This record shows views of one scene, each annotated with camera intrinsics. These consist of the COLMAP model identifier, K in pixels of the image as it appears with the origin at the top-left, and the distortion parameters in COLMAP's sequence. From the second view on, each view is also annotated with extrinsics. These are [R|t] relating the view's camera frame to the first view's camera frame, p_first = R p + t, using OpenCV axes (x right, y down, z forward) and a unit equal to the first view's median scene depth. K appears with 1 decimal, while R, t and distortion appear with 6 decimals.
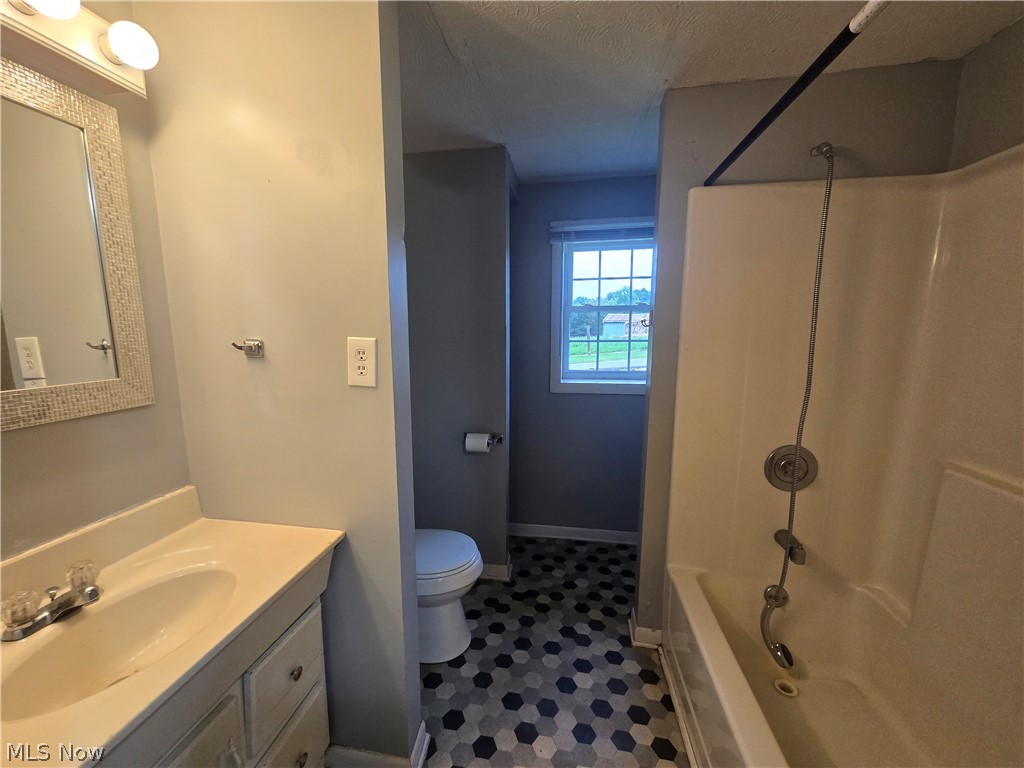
lens RADIAL K [[413.5, 0, 507.3], [0, 413.5, 387.2], [0, 0, 1]] dist [-0.004103, -0.000376]
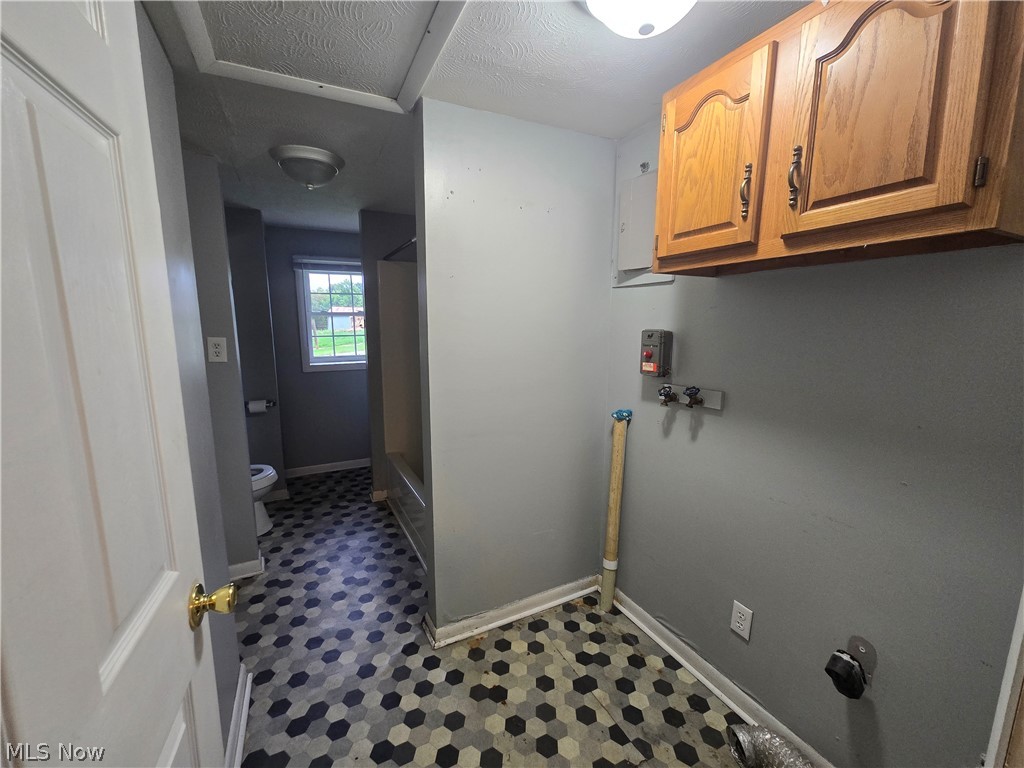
lens RADIAL K [[413.5, 0, 491.9], [0, 413.5, 390.2], [0, 0, 1]] dist [-0.004103, -0.000376]
pose [[0.825045, -0.094312, 0.557142, -0.199609], [0.083818, 0.995492, 0.044393, 0.080430], [-0.558817, 0.010072, 0.829230, -0.700533]]
